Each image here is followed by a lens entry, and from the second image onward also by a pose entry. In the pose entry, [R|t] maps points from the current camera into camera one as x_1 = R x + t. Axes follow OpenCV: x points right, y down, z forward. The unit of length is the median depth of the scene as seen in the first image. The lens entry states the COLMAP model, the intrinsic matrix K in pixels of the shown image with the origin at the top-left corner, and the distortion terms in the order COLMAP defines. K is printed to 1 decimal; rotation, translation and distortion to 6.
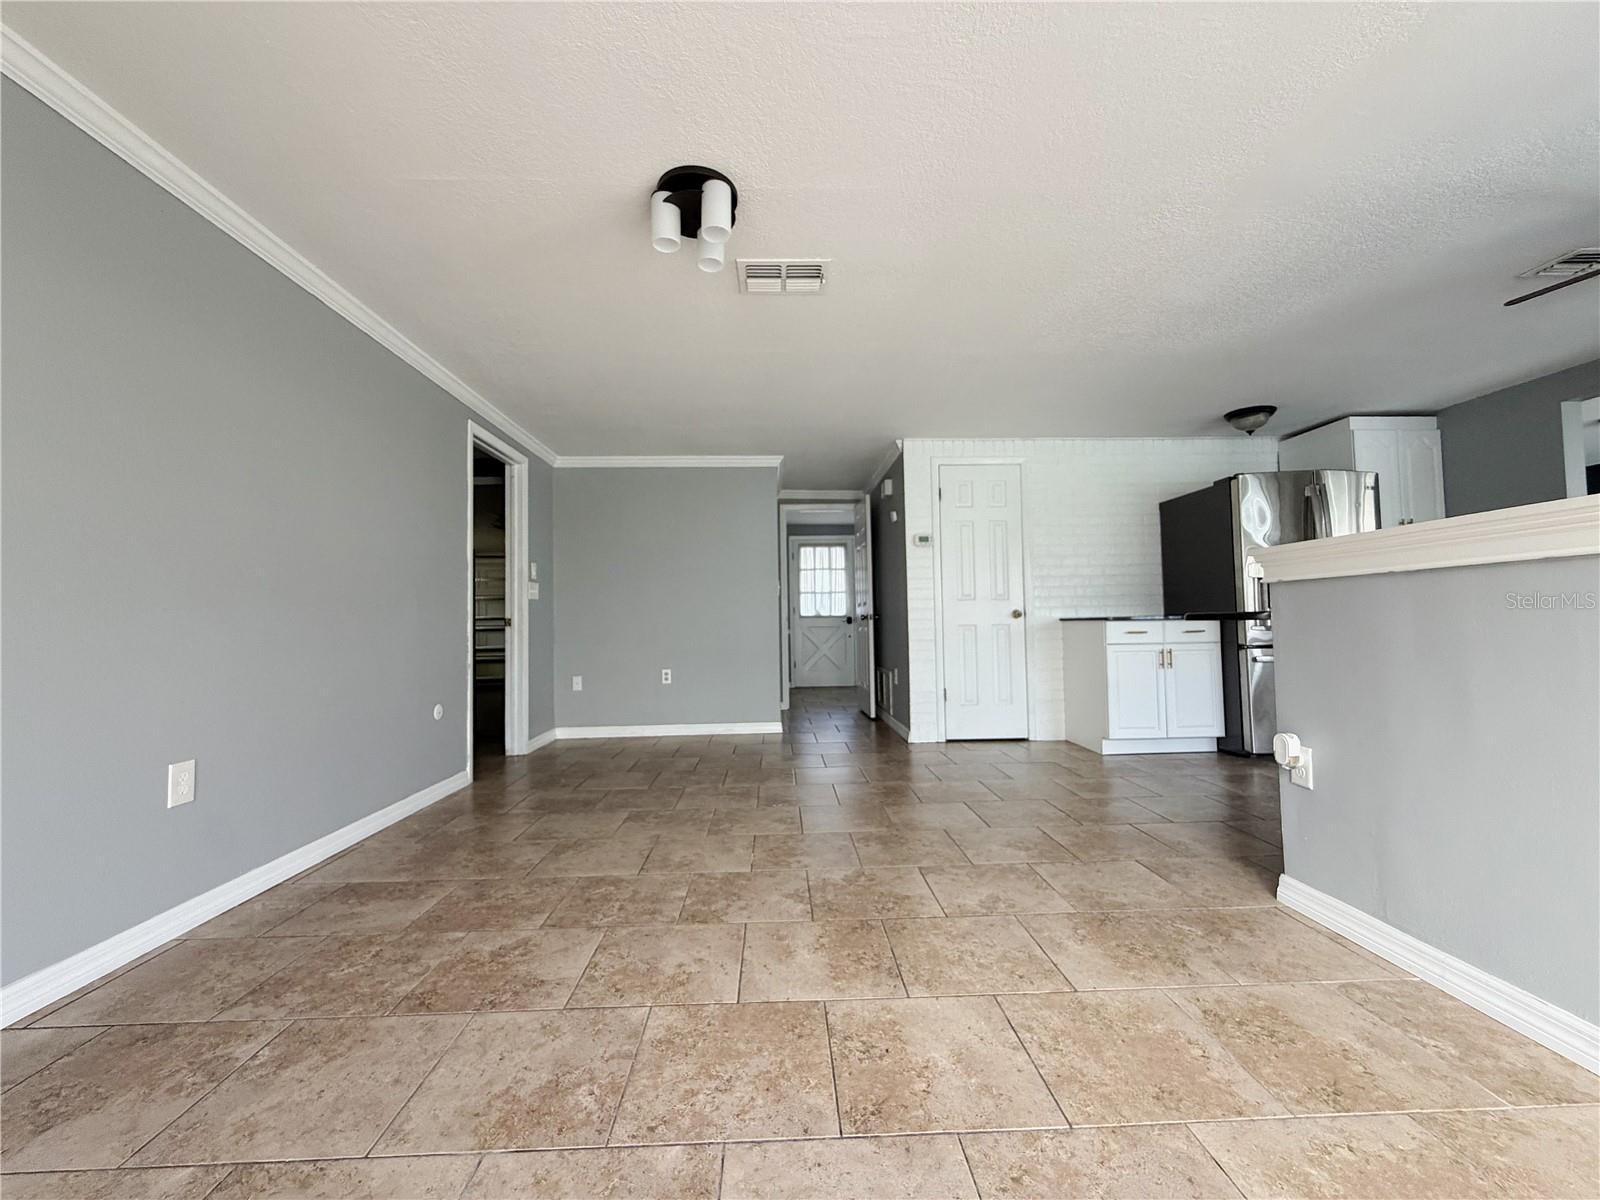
lens RADIAL K [[651.4, 0, 784.3], [0, 651.4, 597.2], [0, 0, 1]] dist [-0.001676, 0.000942]
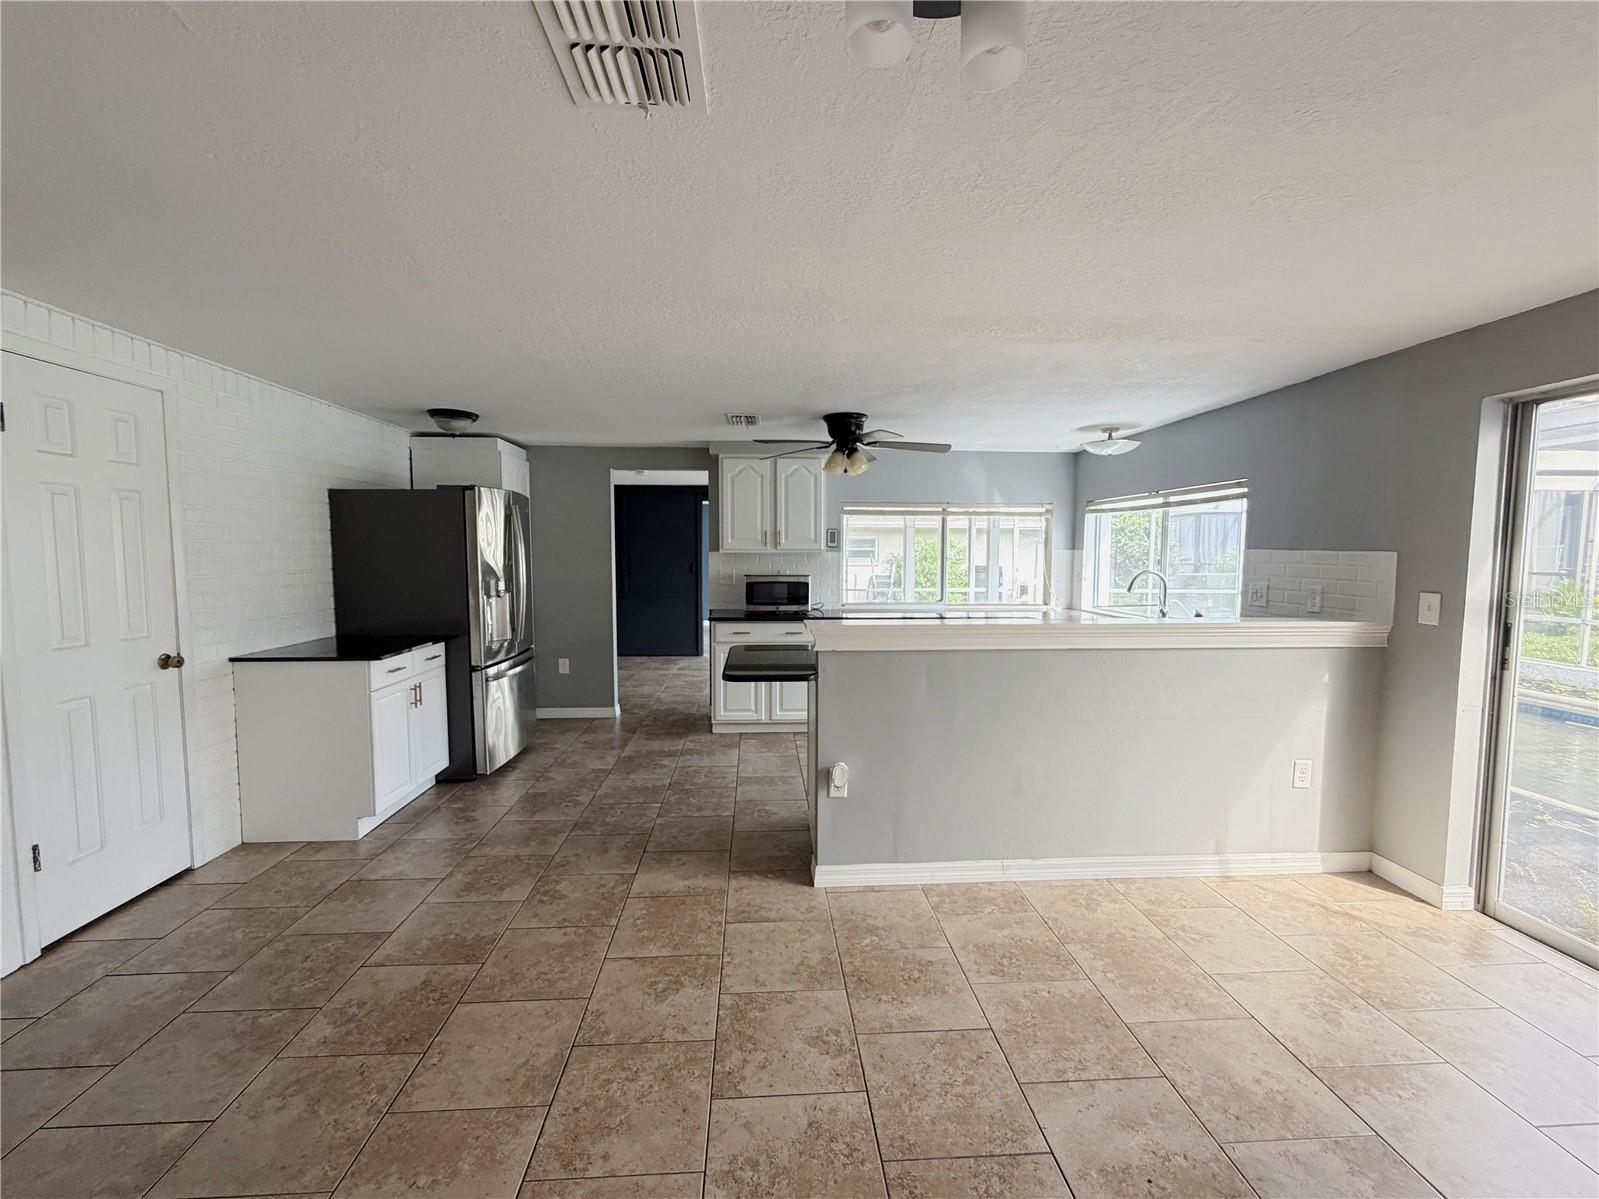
lens RADIAL K [[651.0, 0, 803.9], [0, 651.0, 607.1], [0, 0, 1]] dist [-0.001676, 0.000942]
pose [[-0.045259, -0.073982, 0.996232, -0.435179], [-0.042829, 0.996481, 0.072054, -0.165636], [-0.998057, -0.039406, -0.048268, 0.897834]]
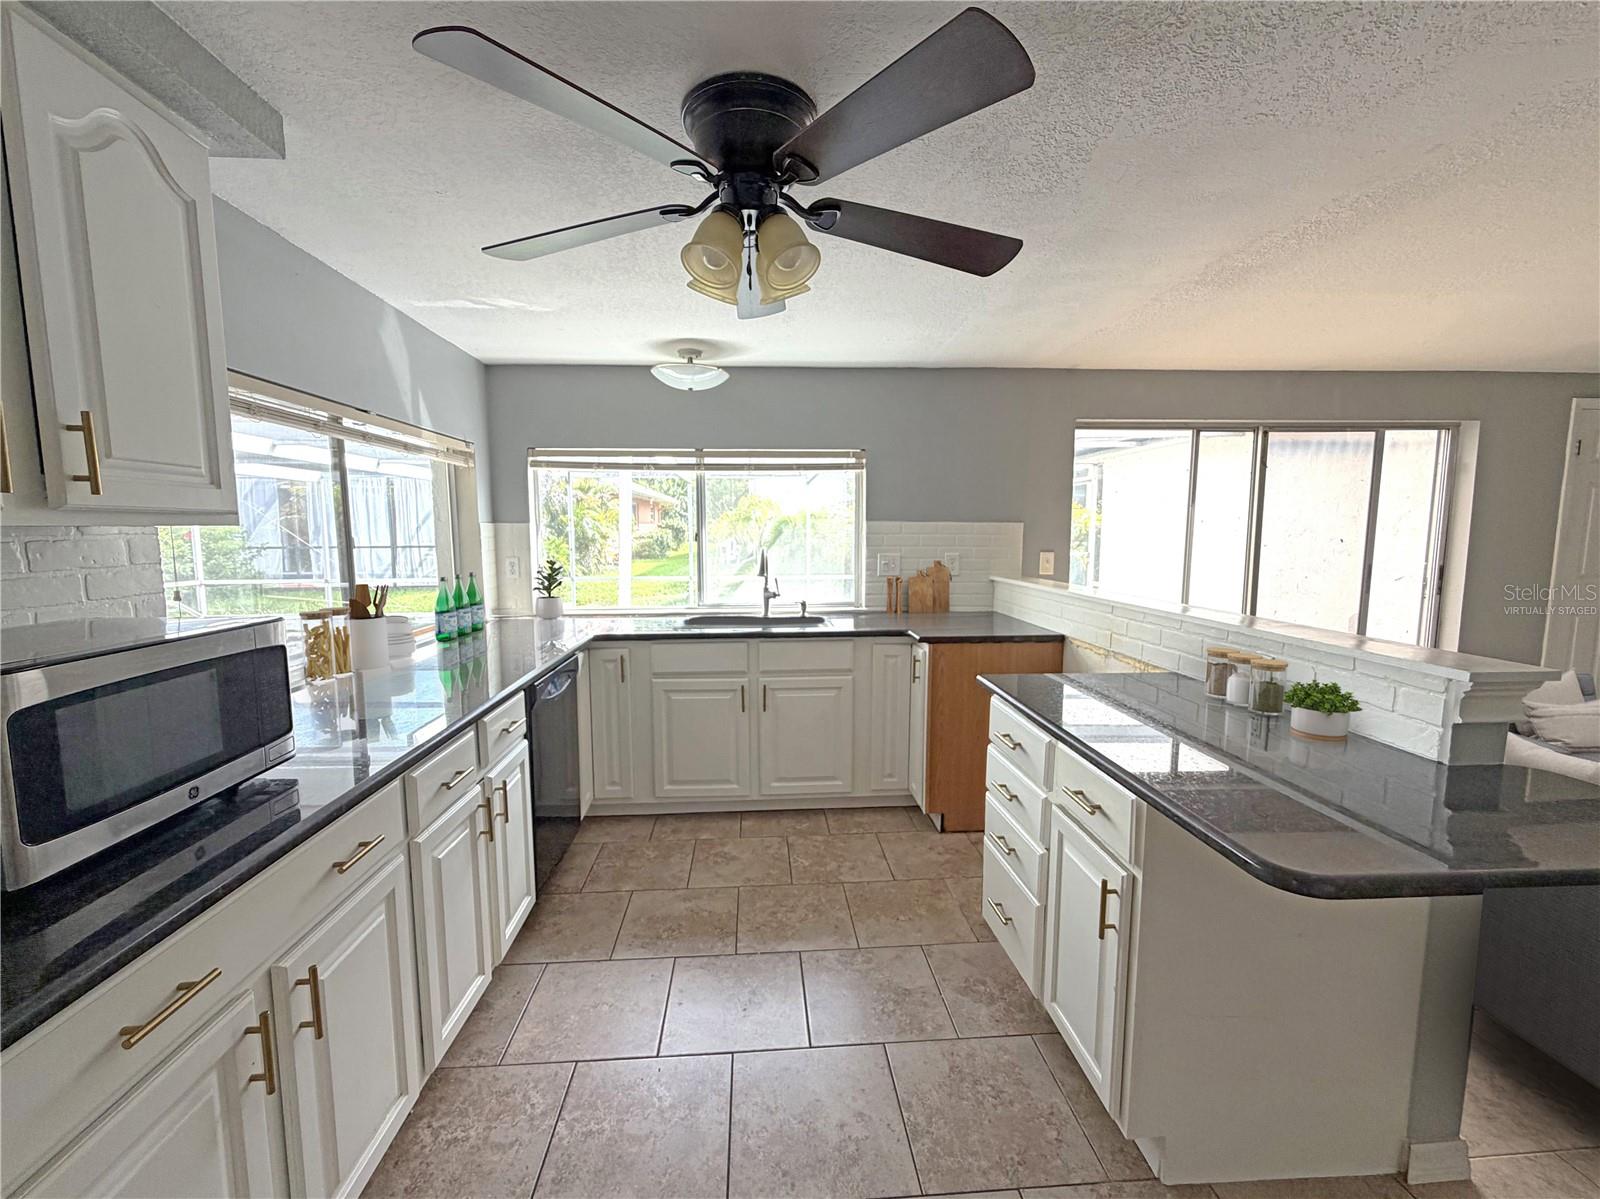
lens RADIAL K [[651.4, 0, 796.5], [0, 651.4, 594.8], [0, 0, 1]] dist [-0.001676, 0.000942]
pose [[-0.998902, 0.022550, -0.041060, 1.164082], [0.020244, 0.998240, 0.055738, -0.153218], [0.042245, 0.054846, -0.997601, 1.276467]]
